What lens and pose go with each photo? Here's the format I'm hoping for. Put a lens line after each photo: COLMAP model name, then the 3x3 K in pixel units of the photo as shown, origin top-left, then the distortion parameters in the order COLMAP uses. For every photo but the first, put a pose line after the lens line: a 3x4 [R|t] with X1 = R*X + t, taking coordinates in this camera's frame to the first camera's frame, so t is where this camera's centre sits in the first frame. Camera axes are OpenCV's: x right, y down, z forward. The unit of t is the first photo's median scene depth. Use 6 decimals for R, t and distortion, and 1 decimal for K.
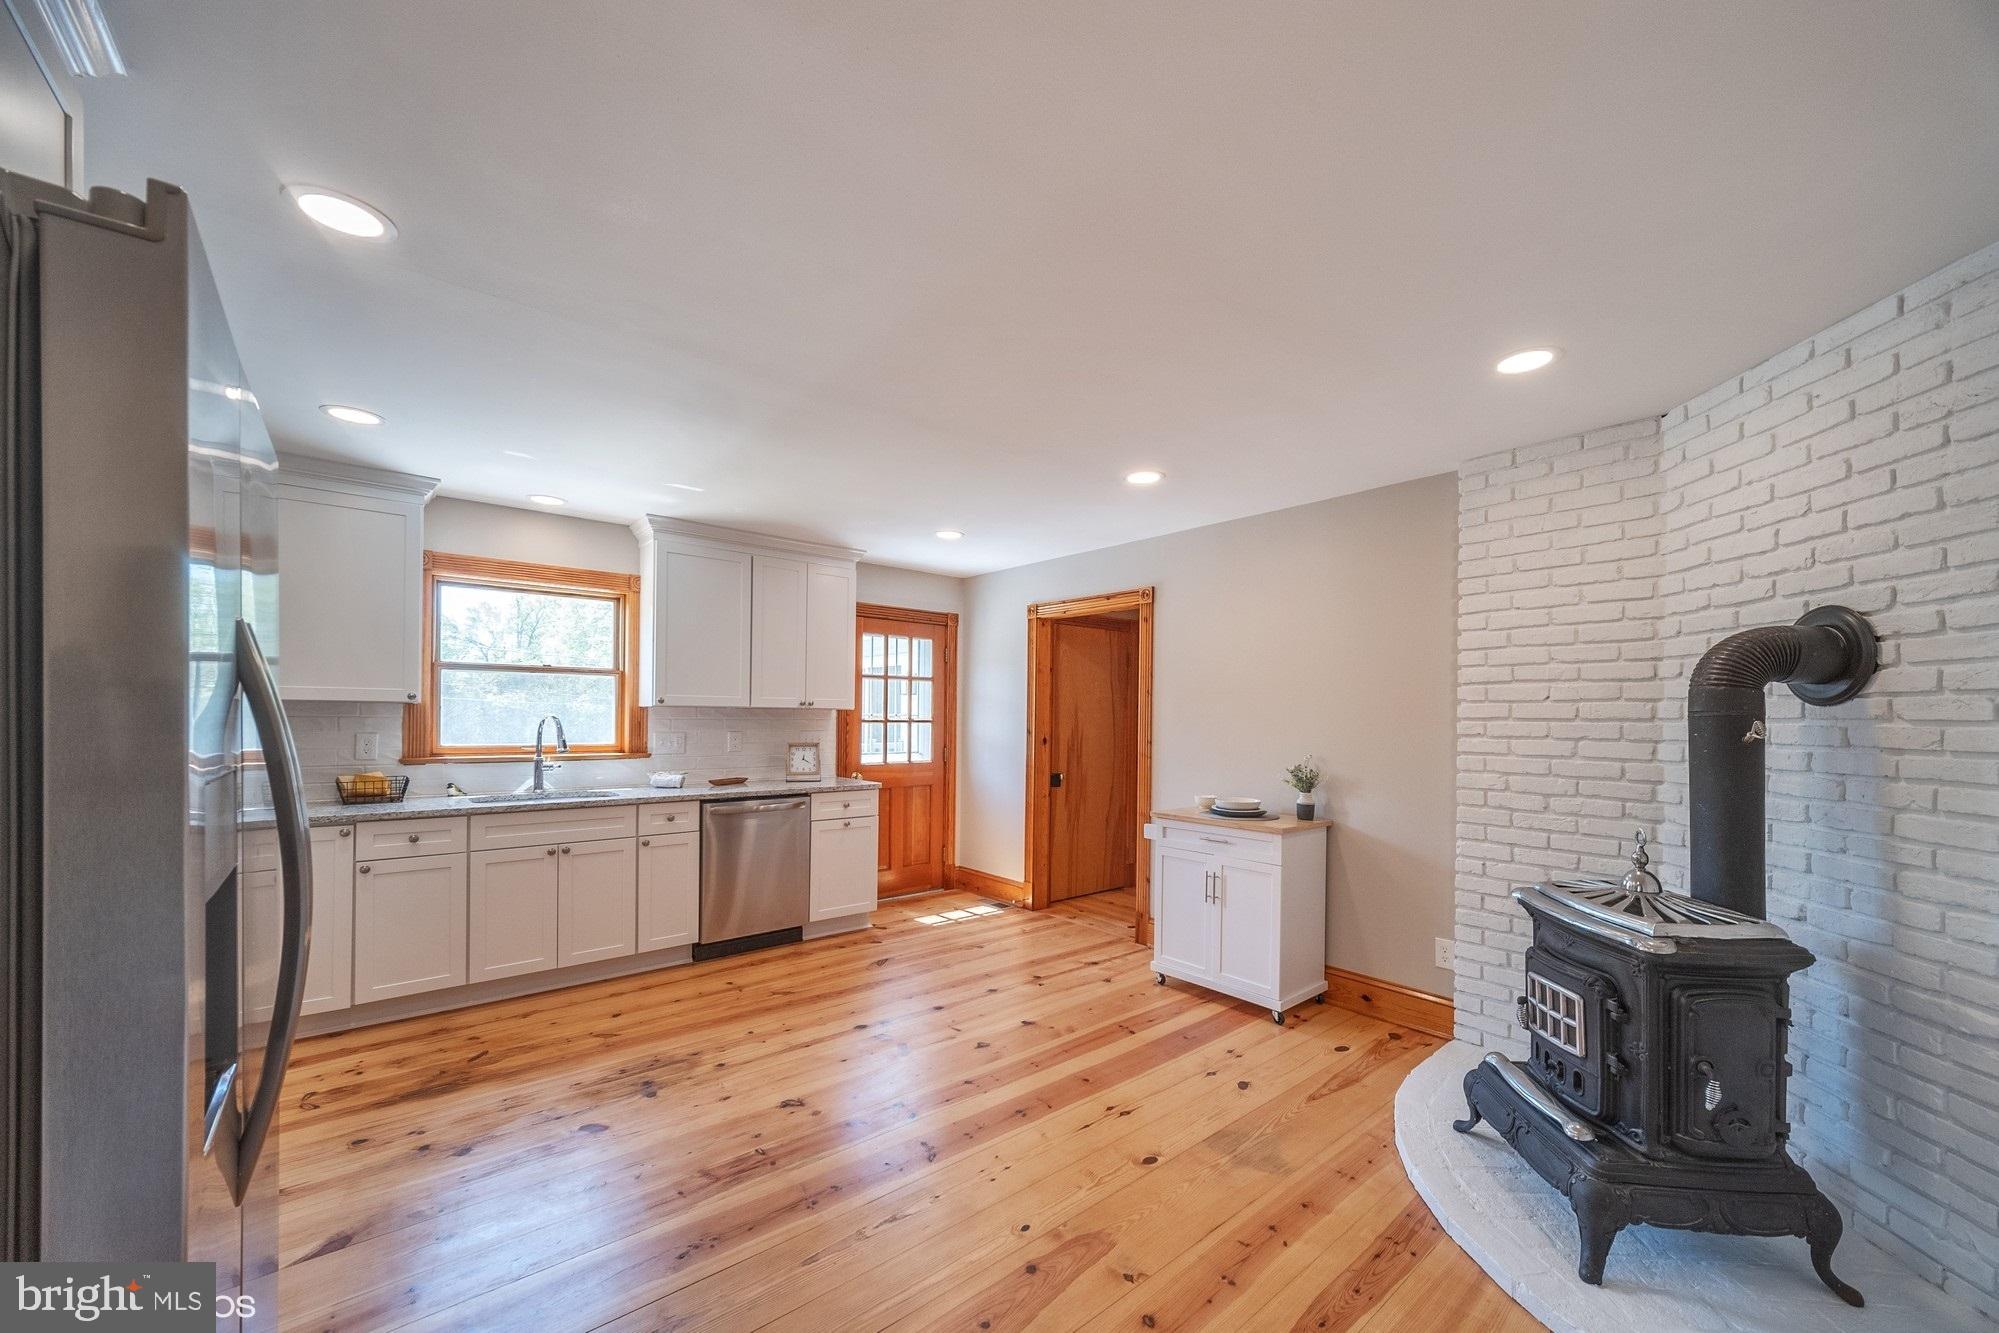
lens RADIAL K [[751.8, 0, 1007.0], [0, 751.8, 695.9], [0, 0, 1]] dist [0.000875, -0.000060]
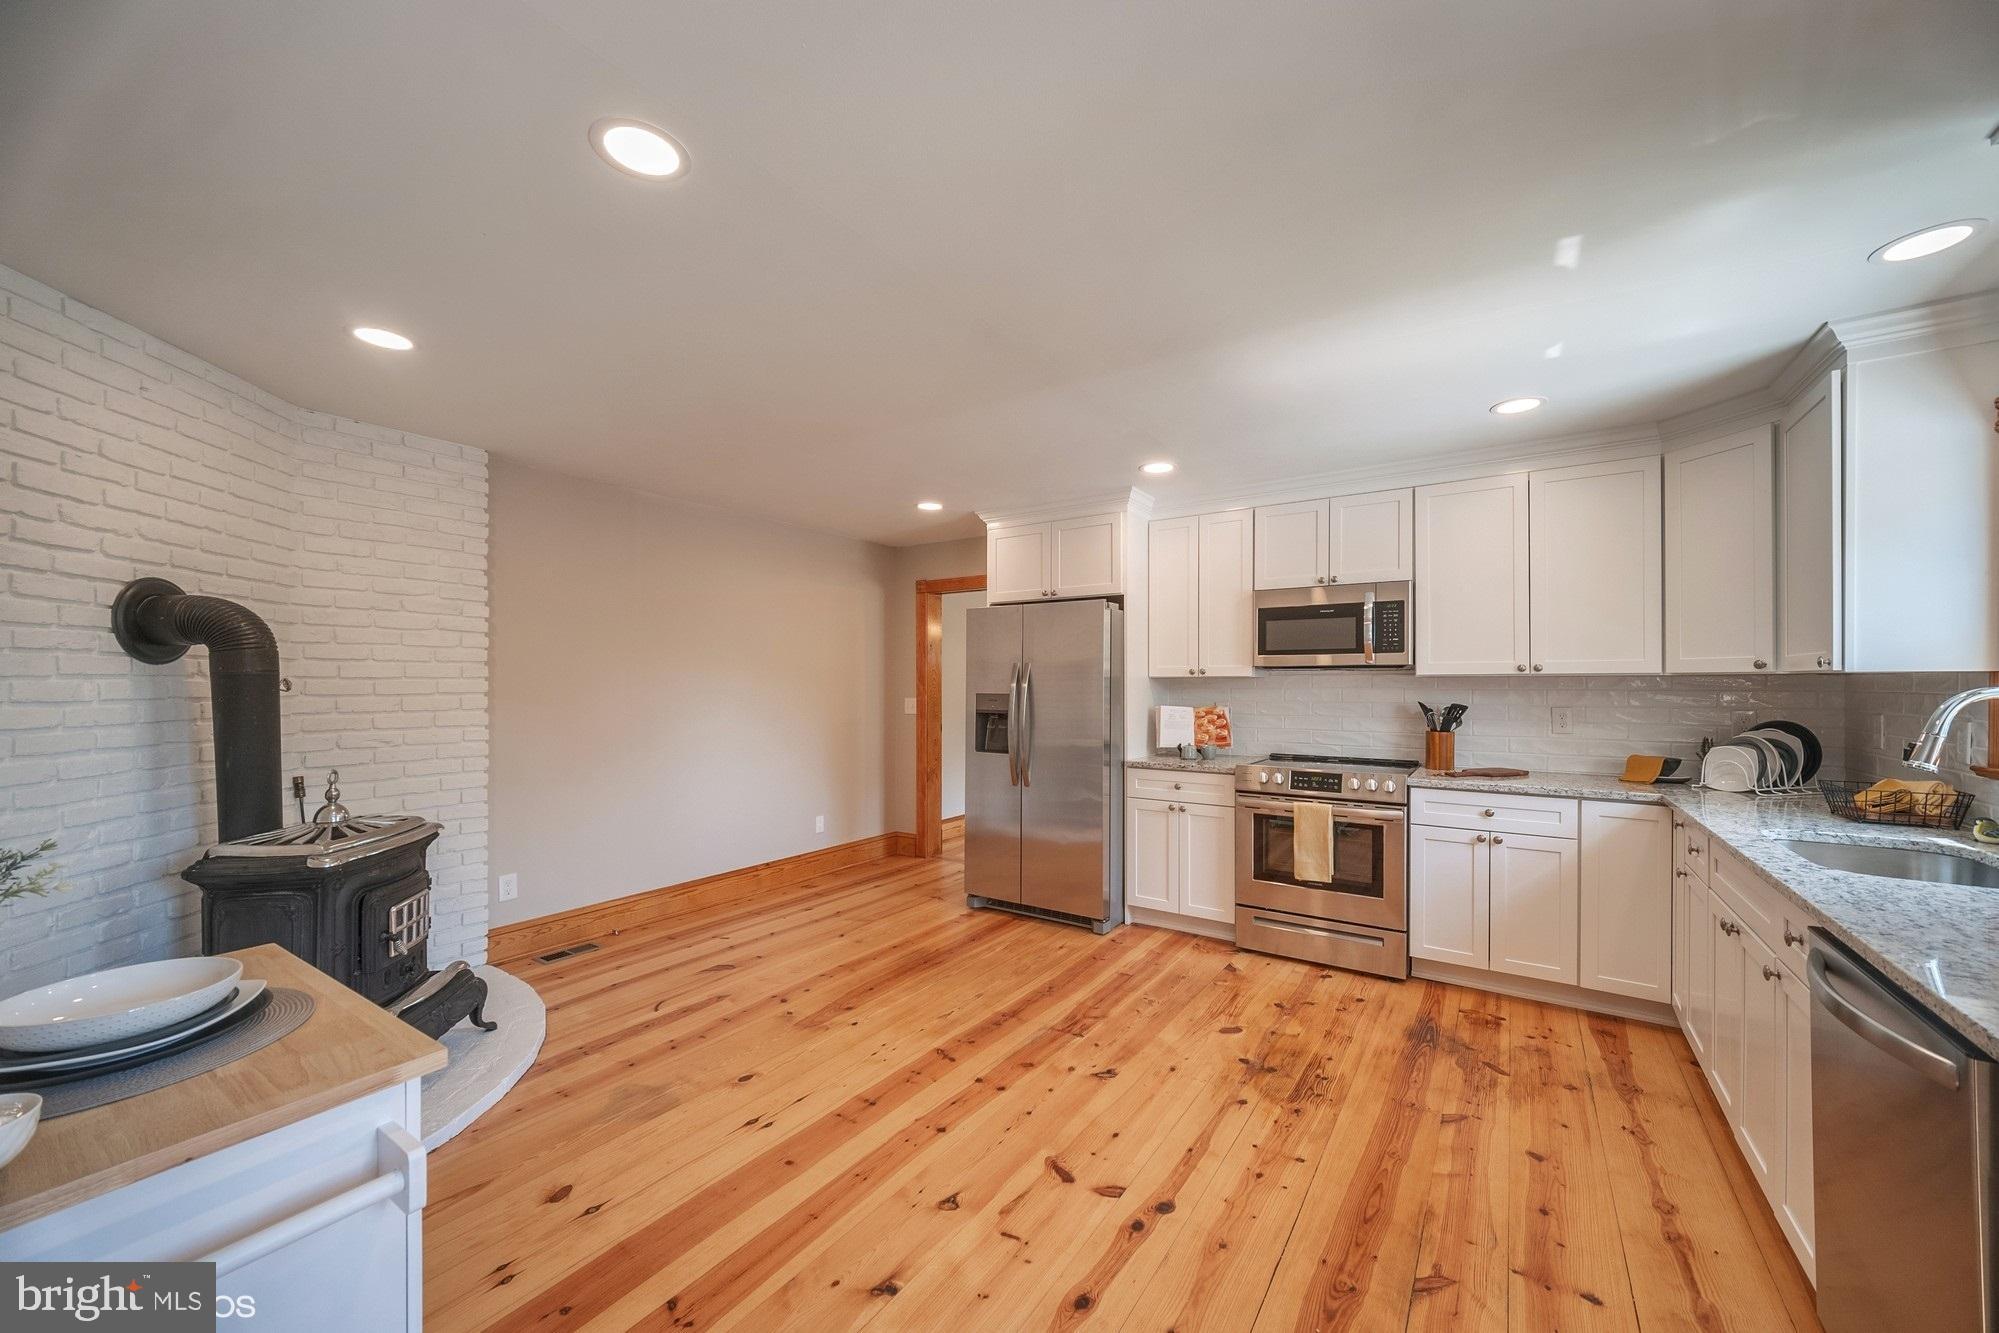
lens RADIAL K [[748.6, 0, 1019.6], [0, 748.6, 672.8], [0, 0, 1]] dist [0.001205, 0.000040]
pose [[-0.956854, -0.015077, -0.290178, 0.070576], [-0.004331, 0.999282, -0.037637, 0.030900], [0.290537, -0.034757, -0.956232, 1.169086]]
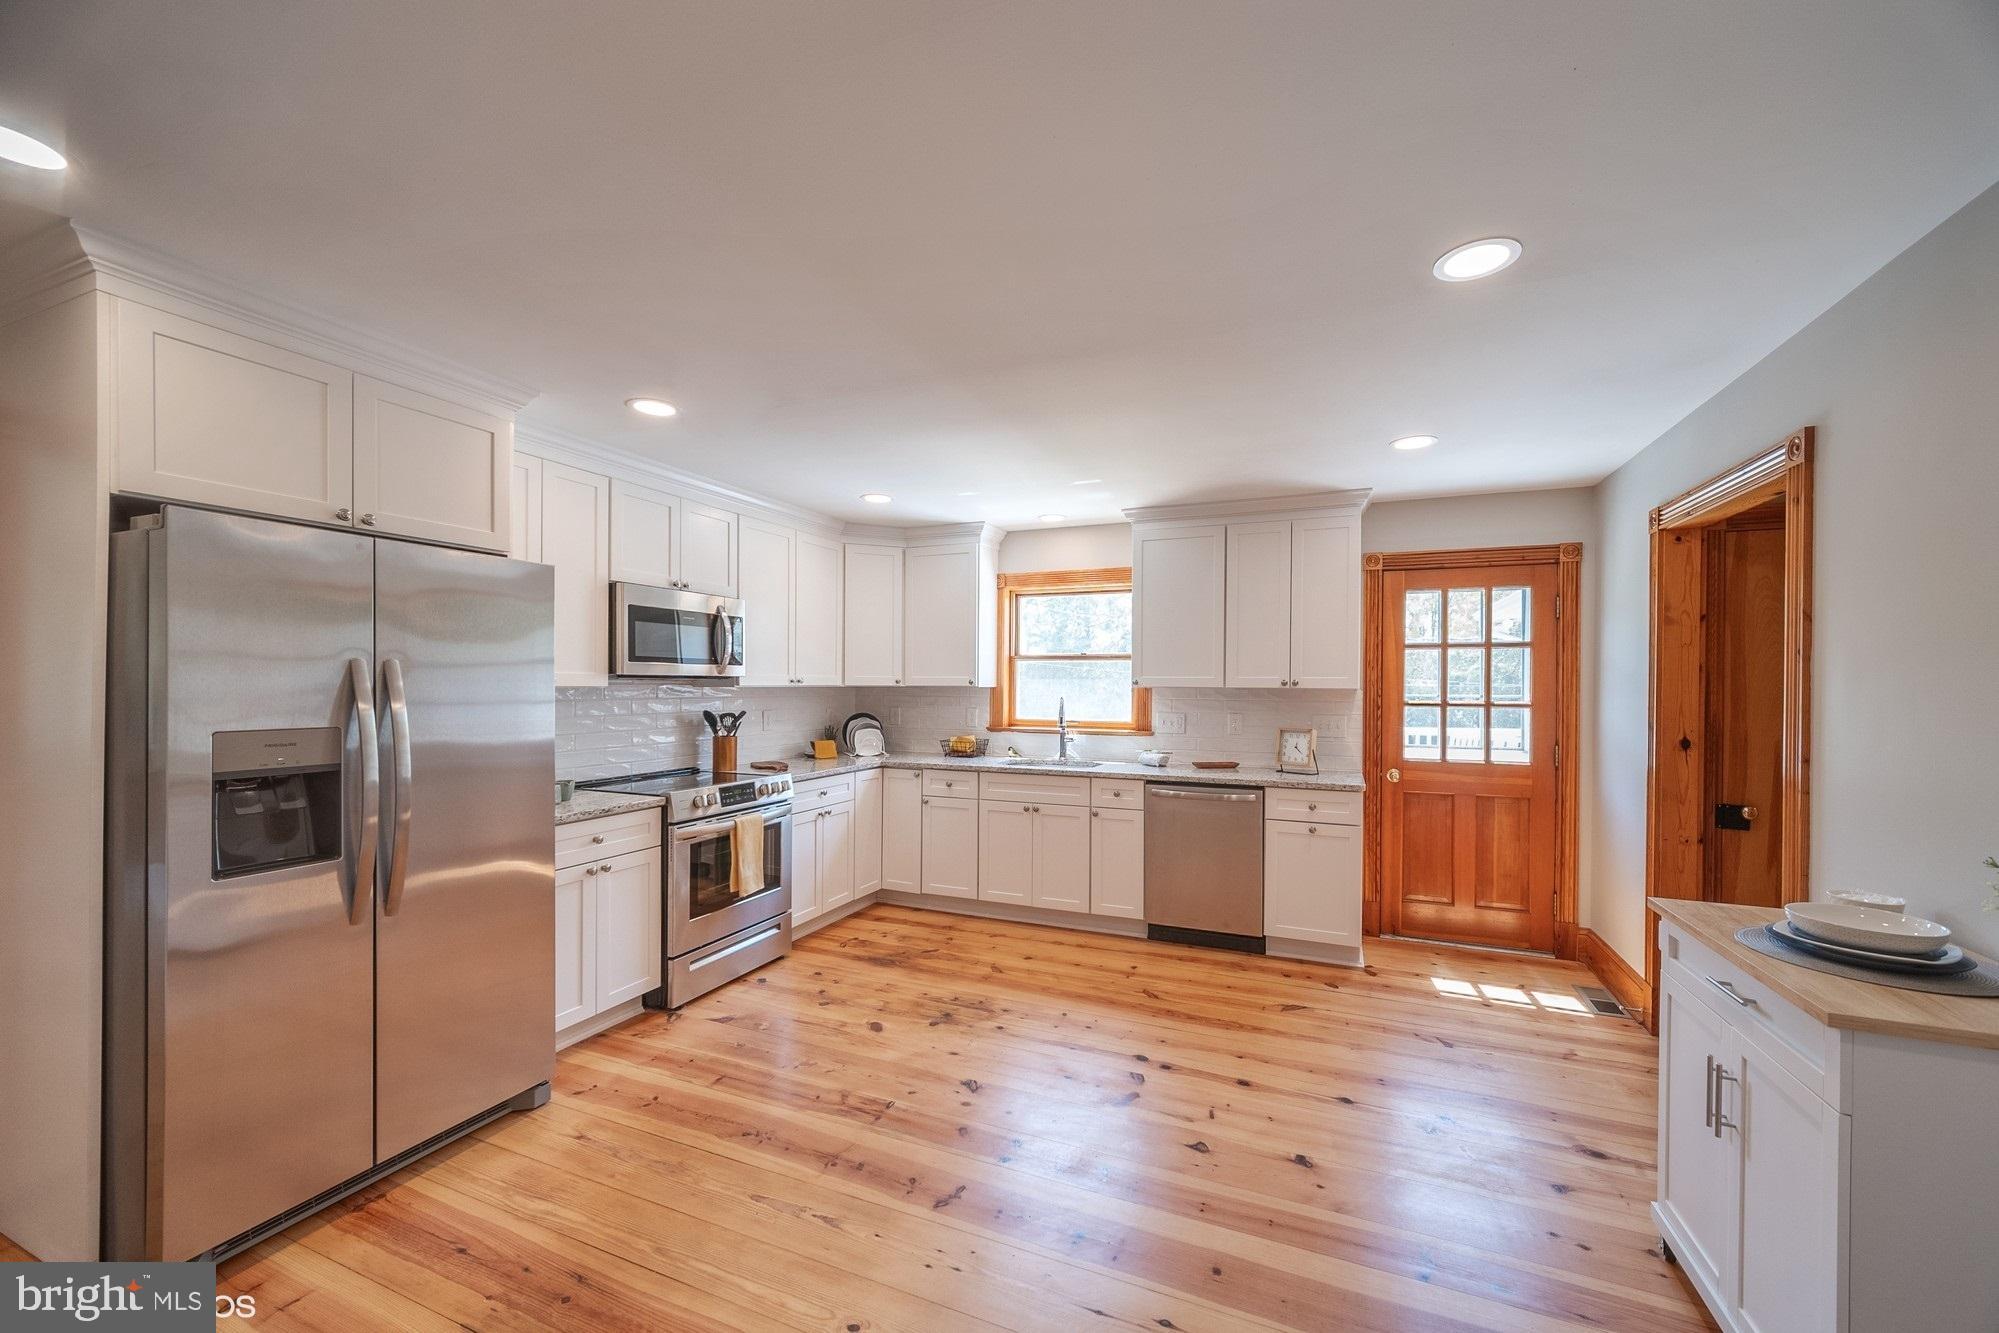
lens RADIAL K [[752.6, 0, 1030.0], [0, 752.6, 670.7], [0, 0, 1]] dist [-0.000450, -0.000180]
pose [[0.469774, -0.024389, -0.882450, 0.394252], [0.021615, 0.999636, -0.016121, 0.003822], [0.882522, -0.011501, 0.470130, 0.365448]]
